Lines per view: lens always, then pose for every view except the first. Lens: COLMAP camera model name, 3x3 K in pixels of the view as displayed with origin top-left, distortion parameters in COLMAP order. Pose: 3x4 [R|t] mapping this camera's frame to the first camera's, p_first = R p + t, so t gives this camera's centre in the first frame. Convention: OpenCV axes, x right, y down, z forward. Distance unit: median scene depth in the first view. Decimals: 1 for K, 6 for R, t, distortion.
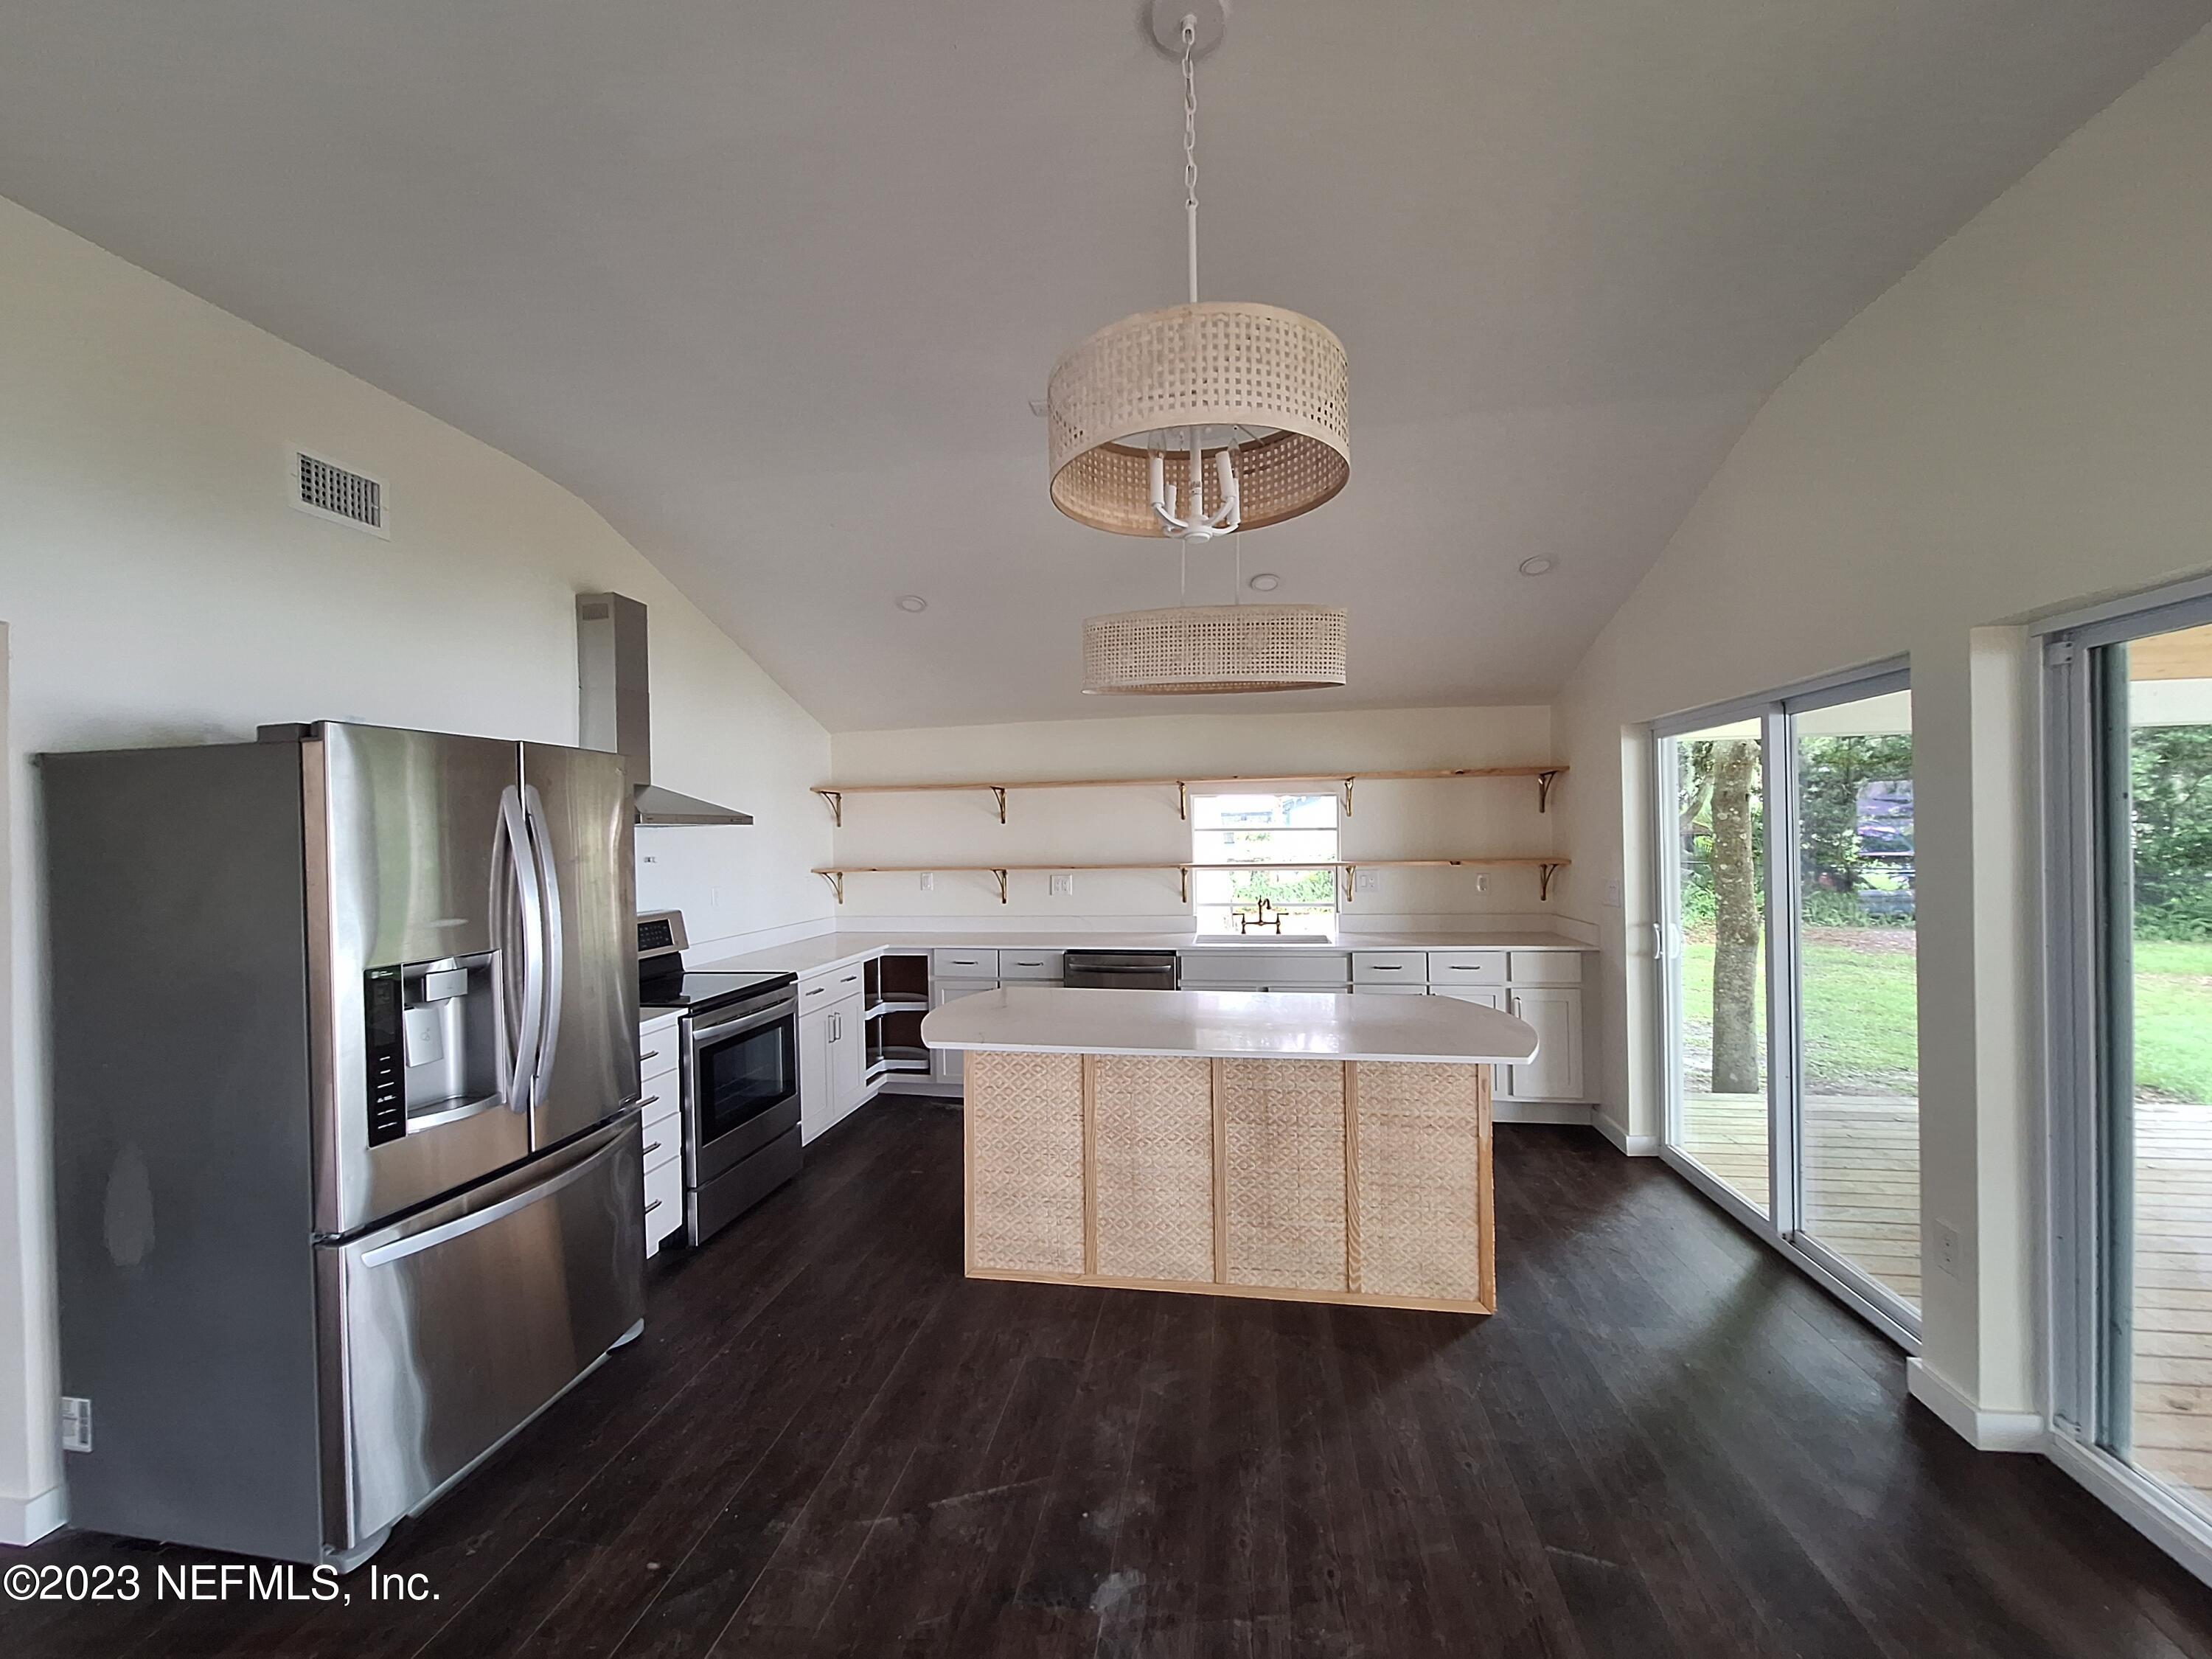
lens RADIAL K [[869.0, 0, 1103.0], [0, 869.0, 831.1], [0, 0, 1]] dist [-0.005786, -0.000241]
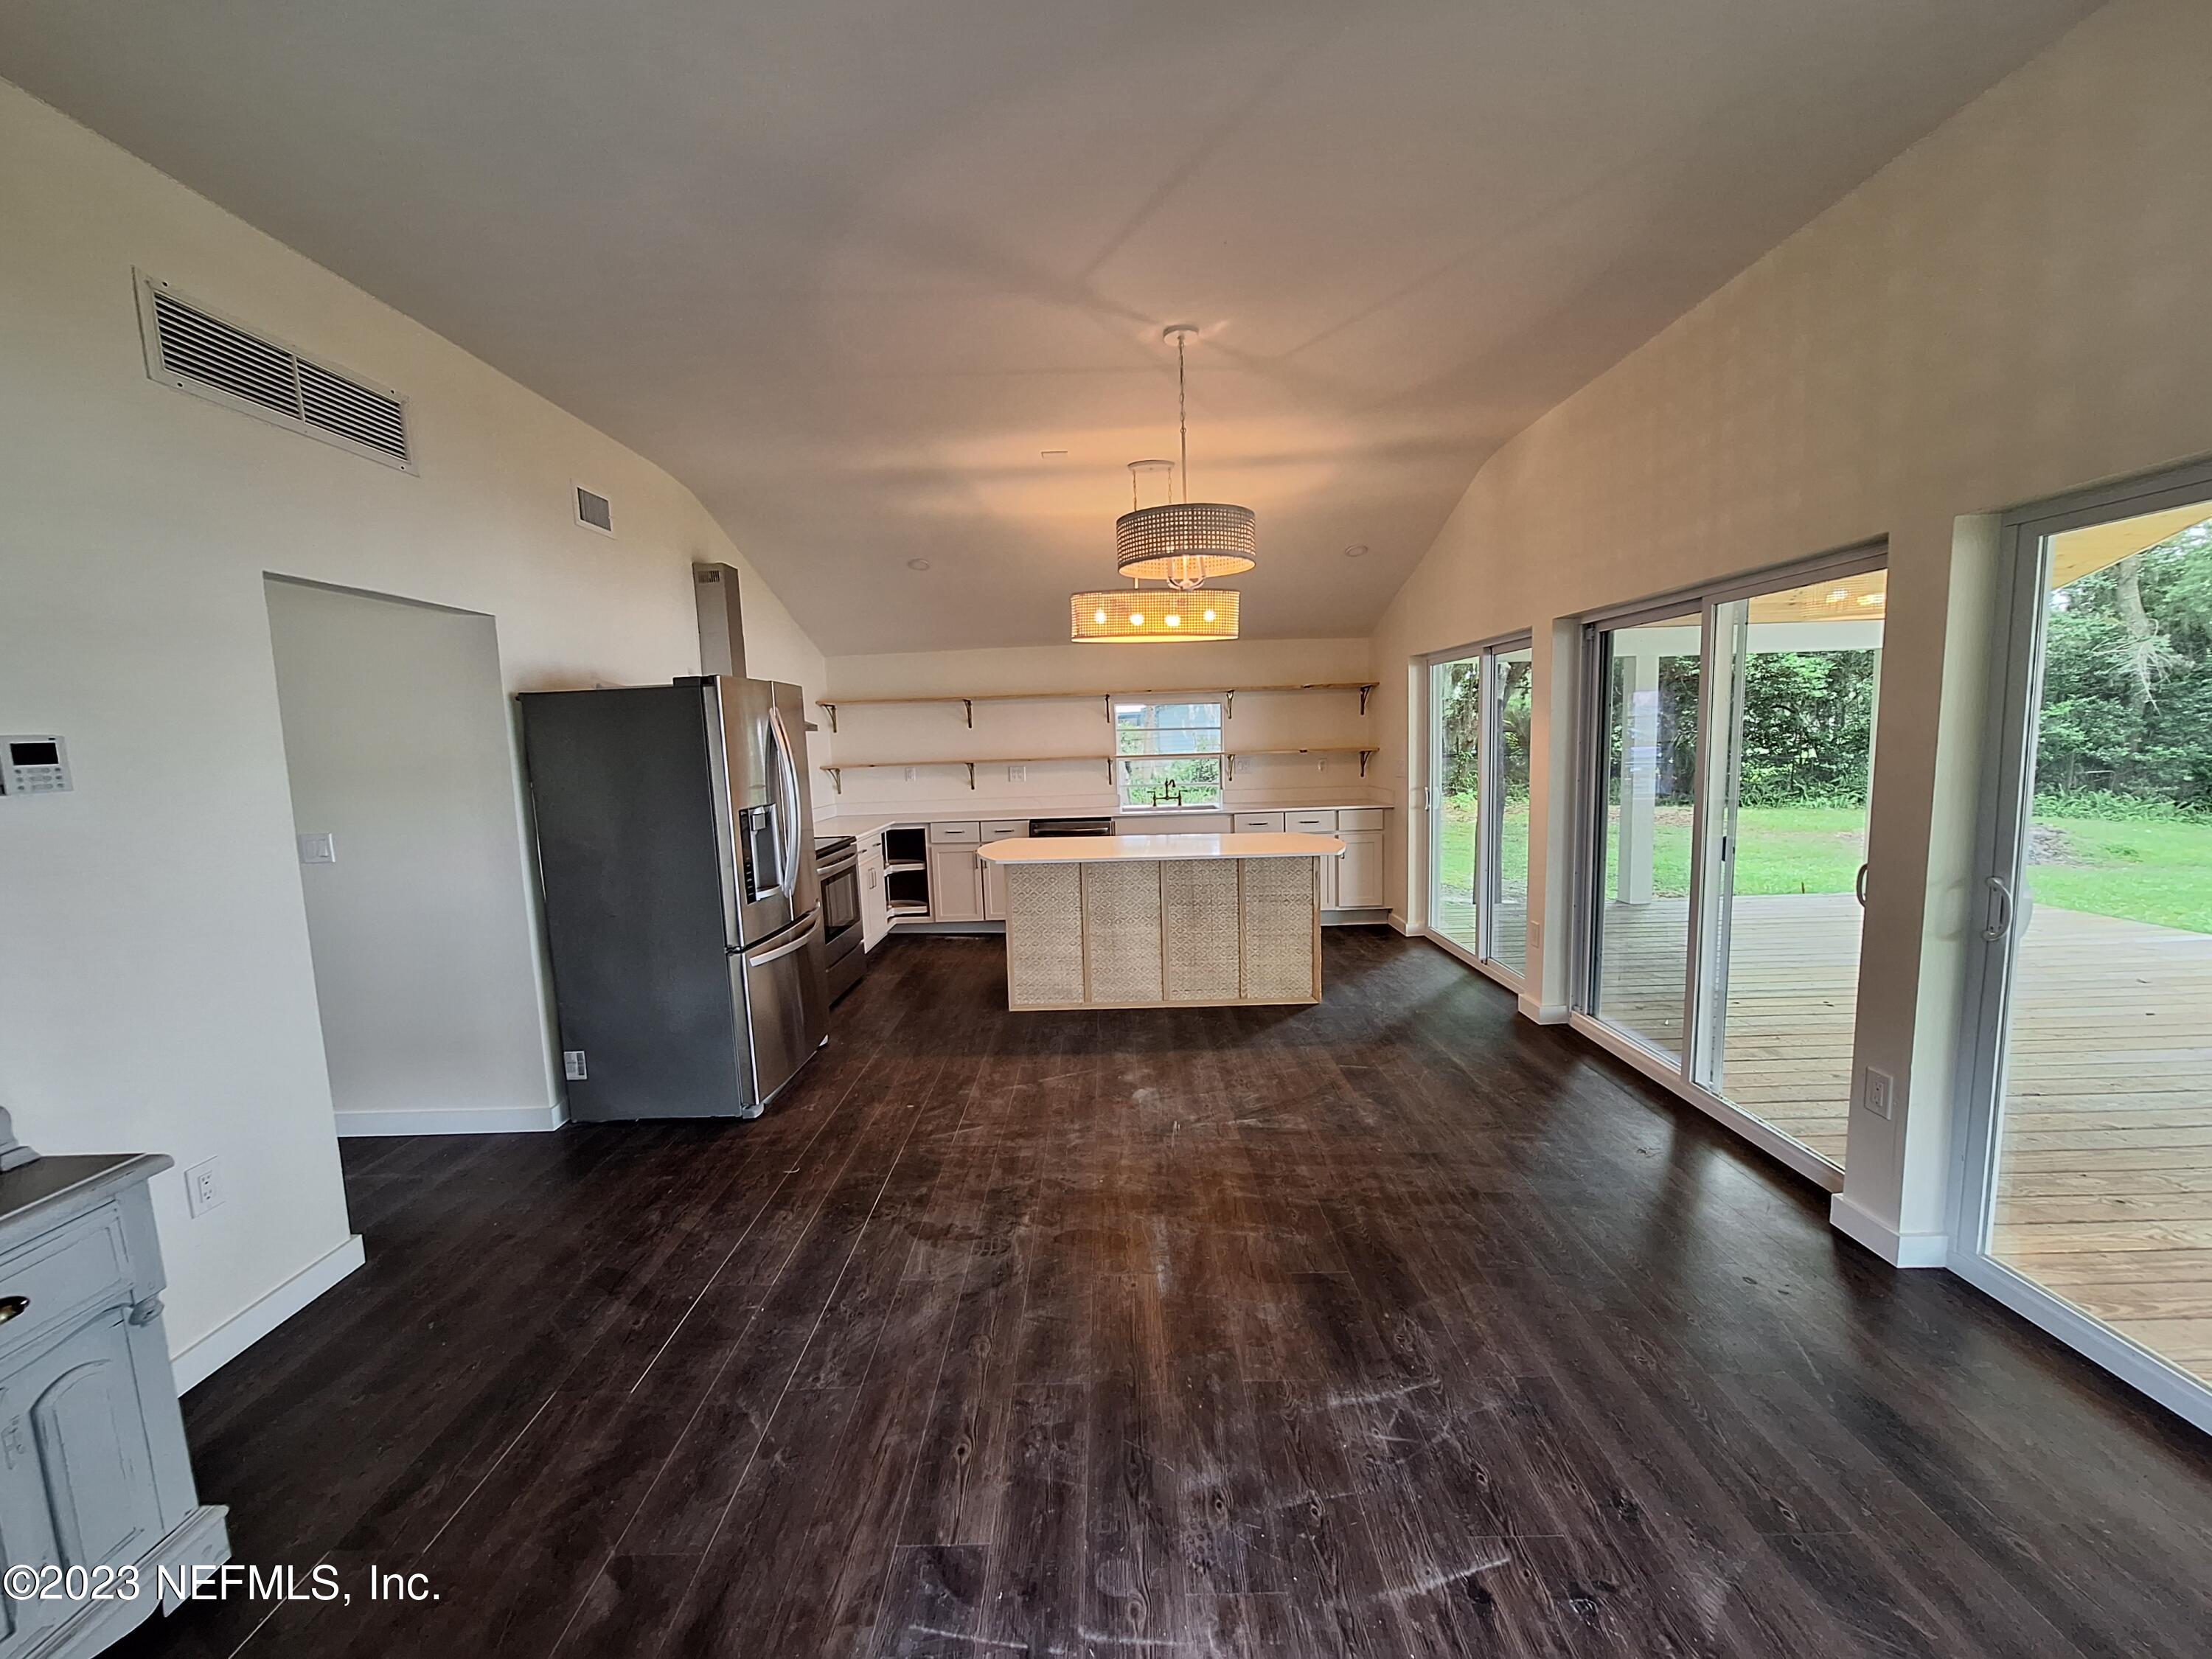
lens RADIAL K [[869.0, 0, 1103.0], [0, 869.0, 831.1], [0, 0, 1]] dist [-0.005786, -0.000241]
pose [[0.987689, -0.031630, 0.153197, -0.227210], [0.014716, 0.993789, 0.110306, 0.007311], [-0.155734, -0.106694, 0.982020, -0.584268]]
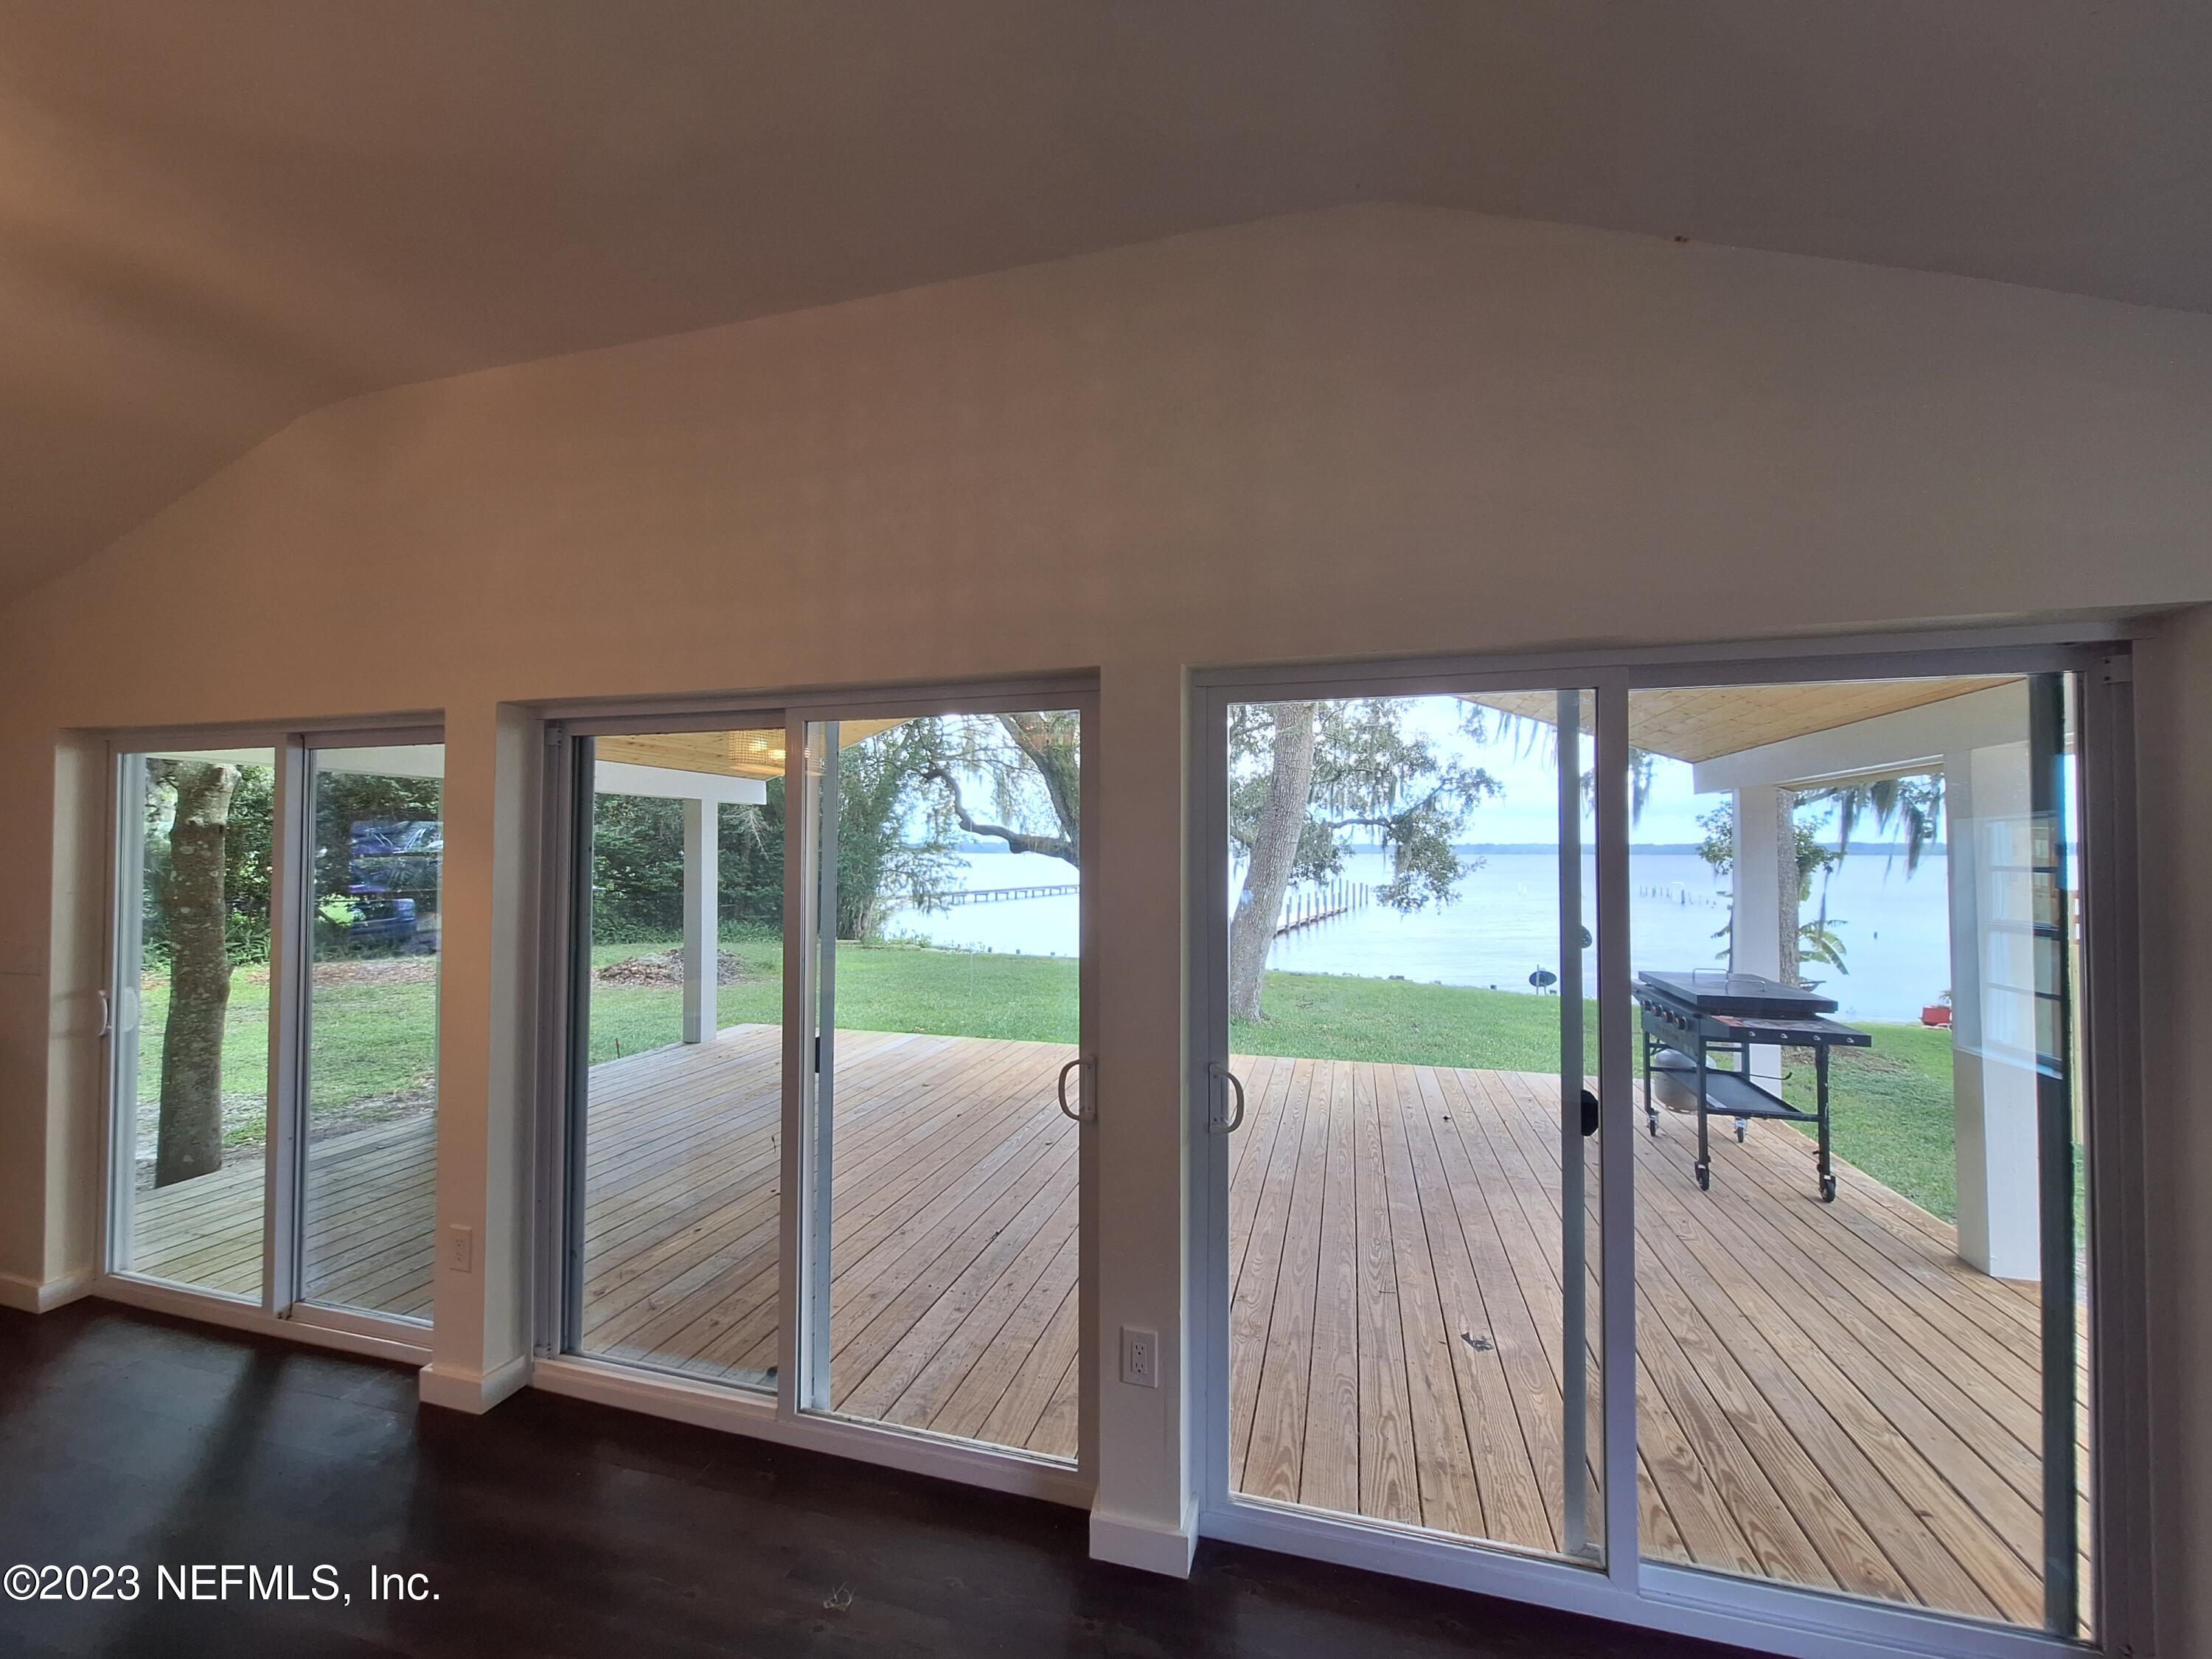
lens RADIAL K [[869.0, 0, 1103.0], [0, 869.0, 831.1], [0, 0, 1]] dist [-0.005786, -0.000241]
pose [[0.111317, 0.041987, 0.992898, -0.047774], [-0.004913, 0.999118, -0.041699, -0.011070], [-0.993773, -0.000236, 0.111425, 0.032147]]
